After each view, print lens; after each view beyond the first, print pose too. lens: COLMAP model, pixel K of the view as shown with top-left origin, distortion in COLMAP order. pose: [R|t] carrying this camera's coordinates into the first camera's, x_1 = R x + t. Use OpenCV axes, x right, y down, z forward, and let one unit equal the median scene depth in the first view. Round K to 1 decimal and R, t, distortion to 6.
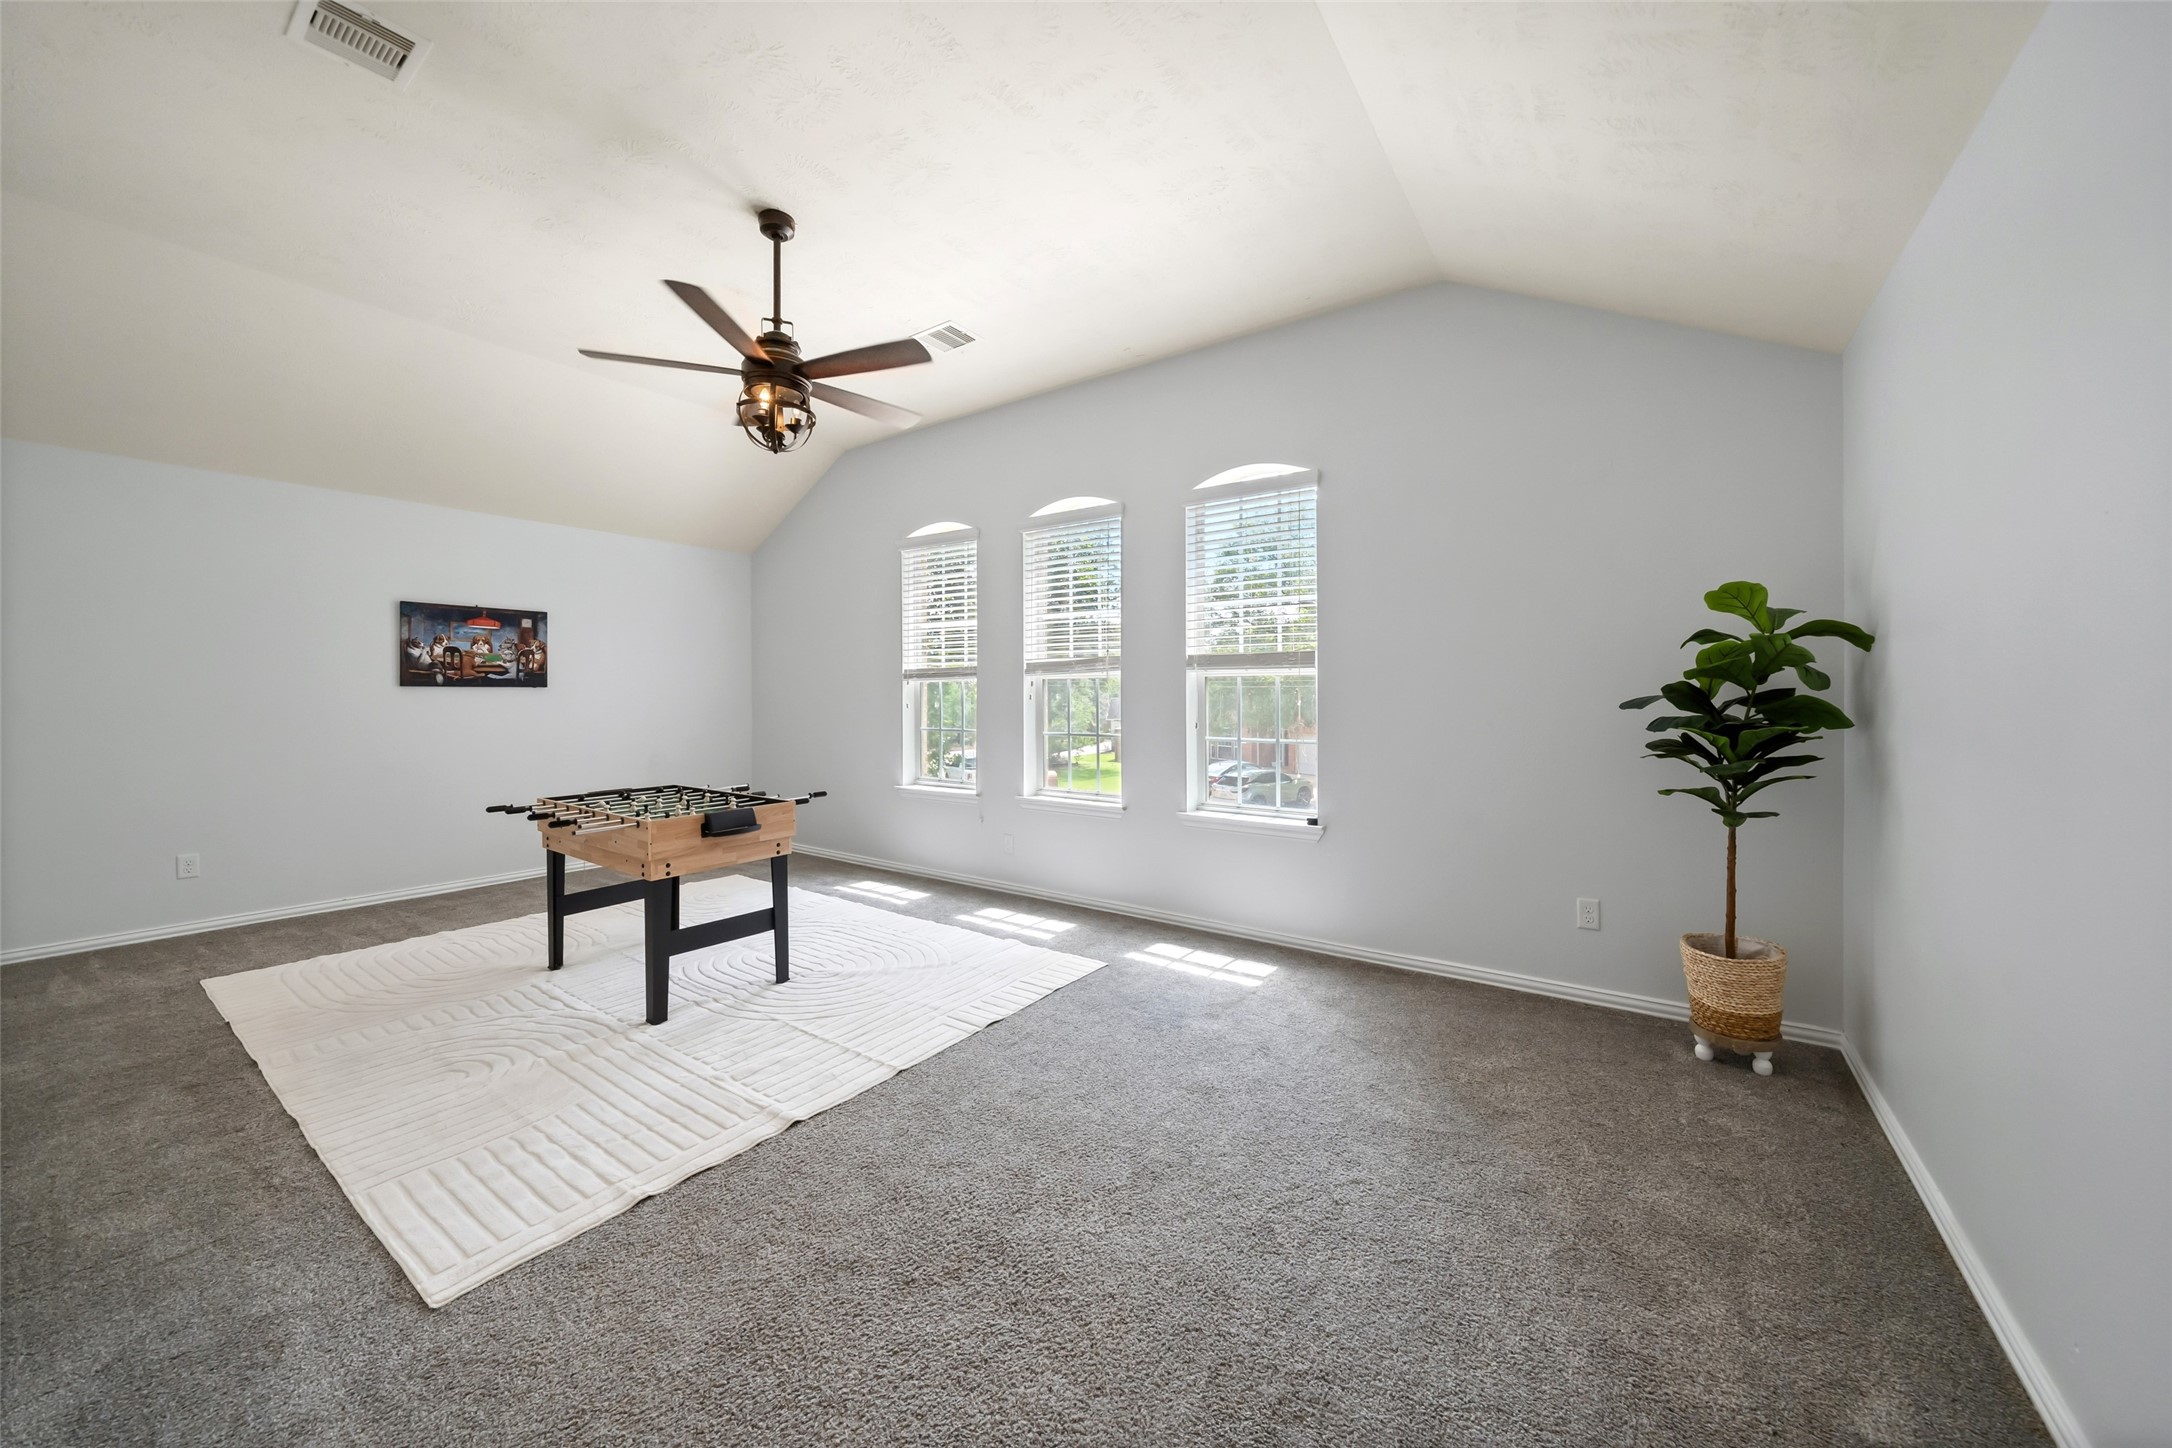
lens RADIAL K [[810.9, 0, 1084.7], [0, 810.9, 702.0], [0, 0, 1]] dist [-0.009267, 0.000104]
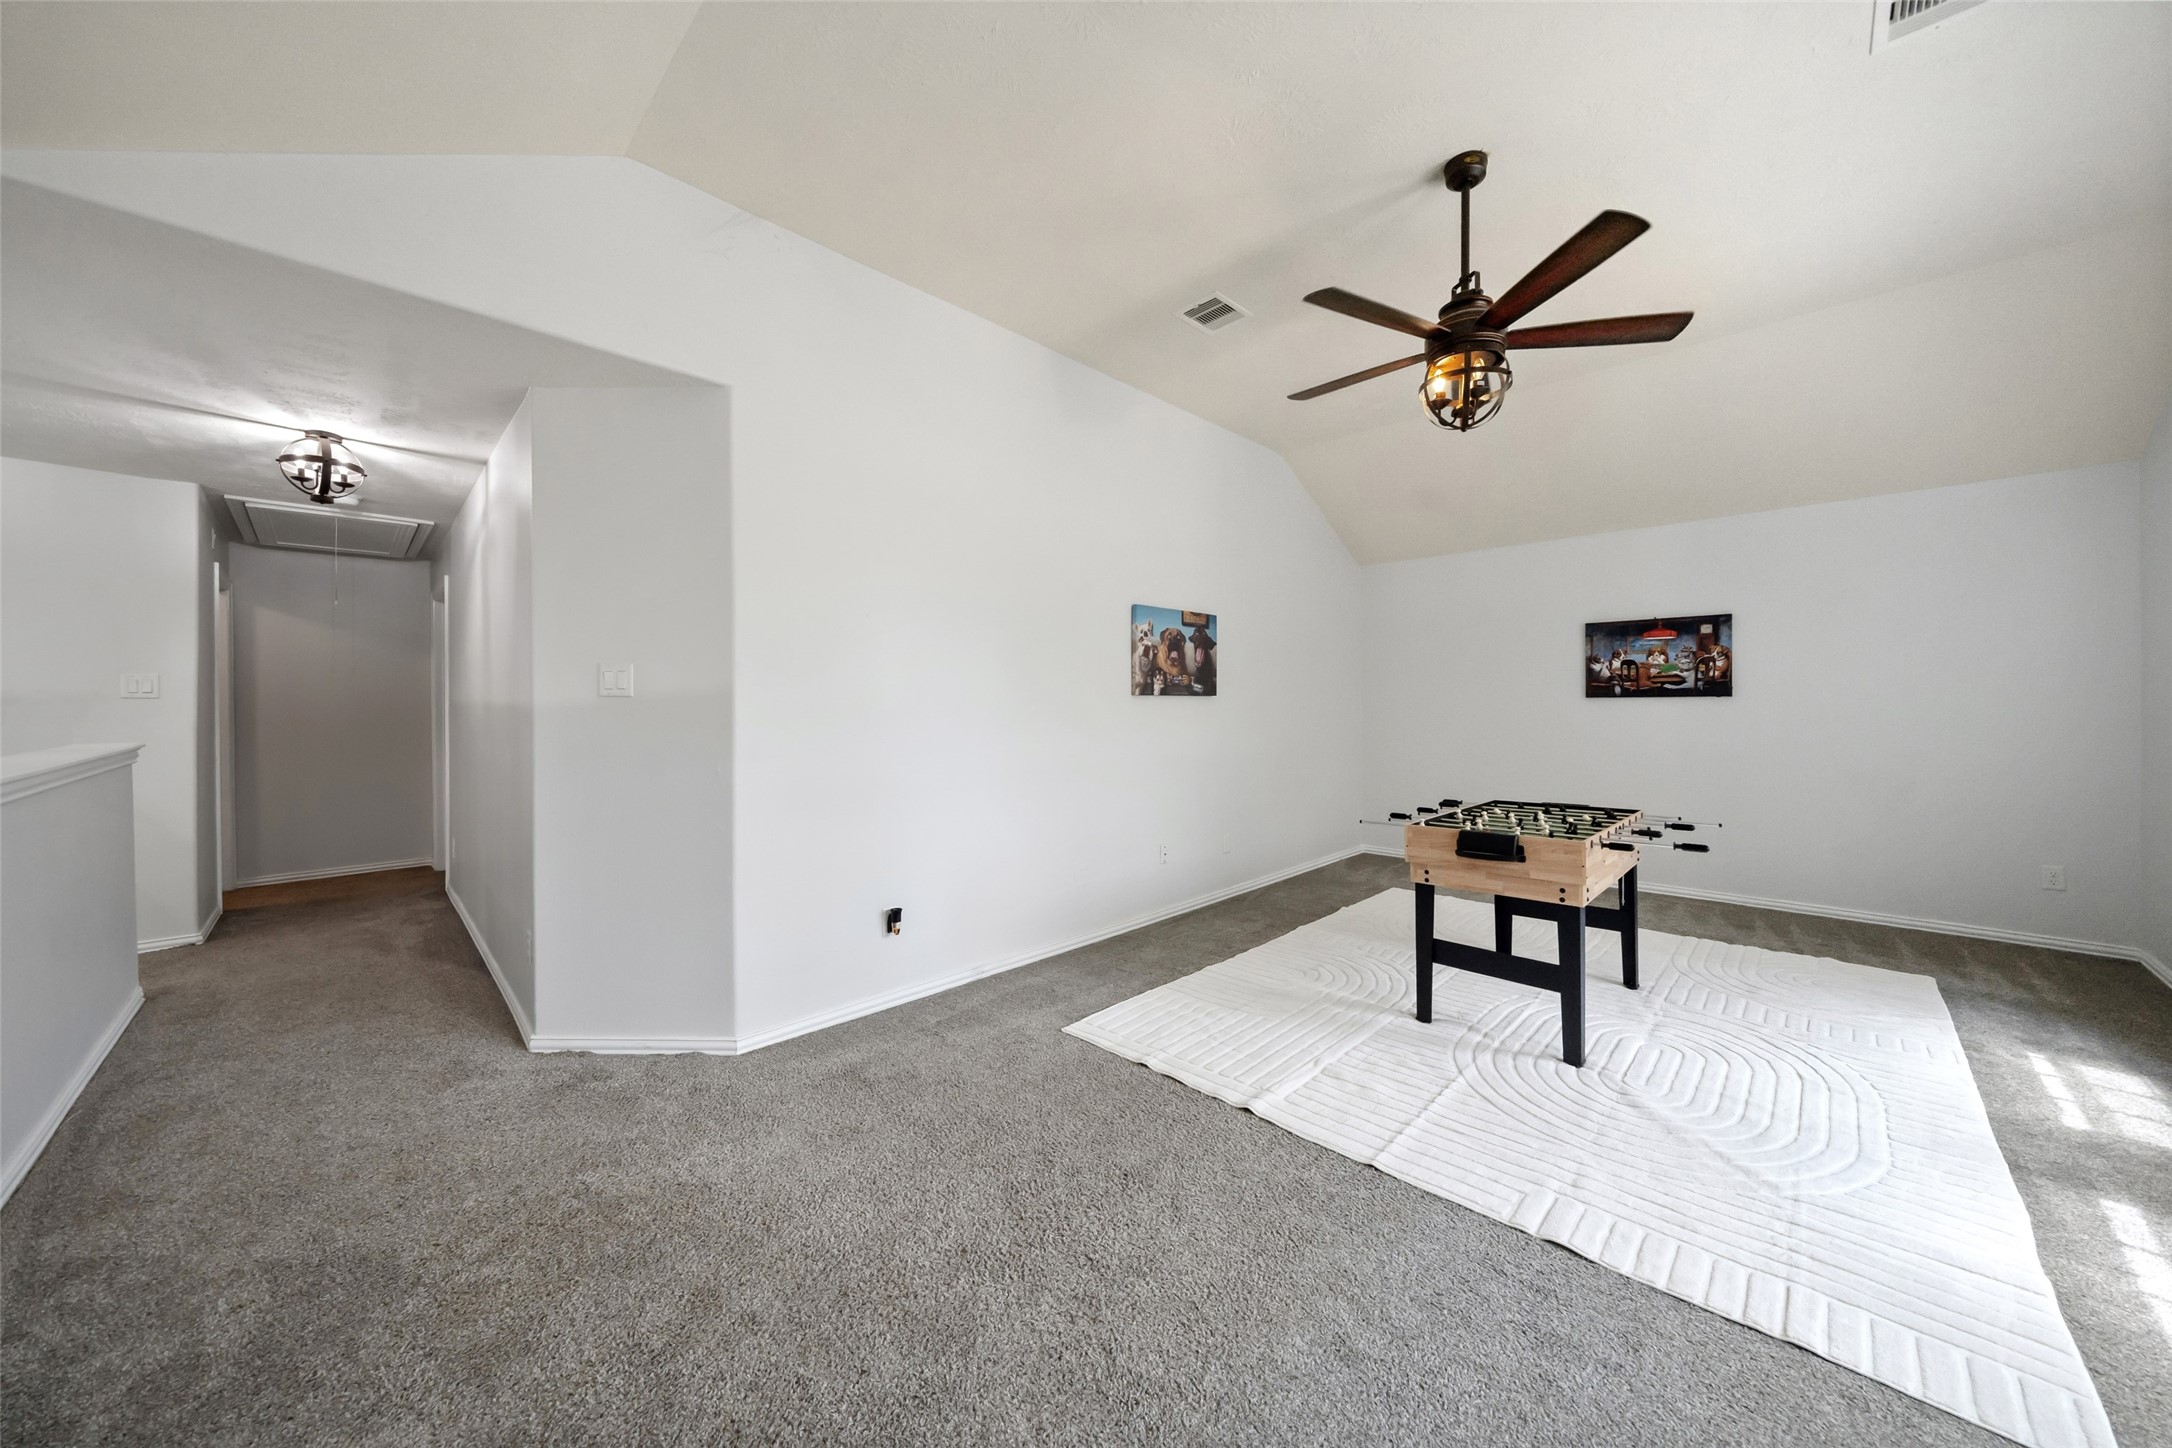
lens RADIAL K [[750.1, 0, 1088.7], [0, 750.1, 718.9], [0, 0, 1]] dist [-0.005649, 0.000836]
pose [[-0.179514, 0.016809, -0.983612, 0.321106], [-0.006603, 0.999811, 0.018291, -0.004113], [0.983733, 0.009778, -0.179369, 0.487367]]
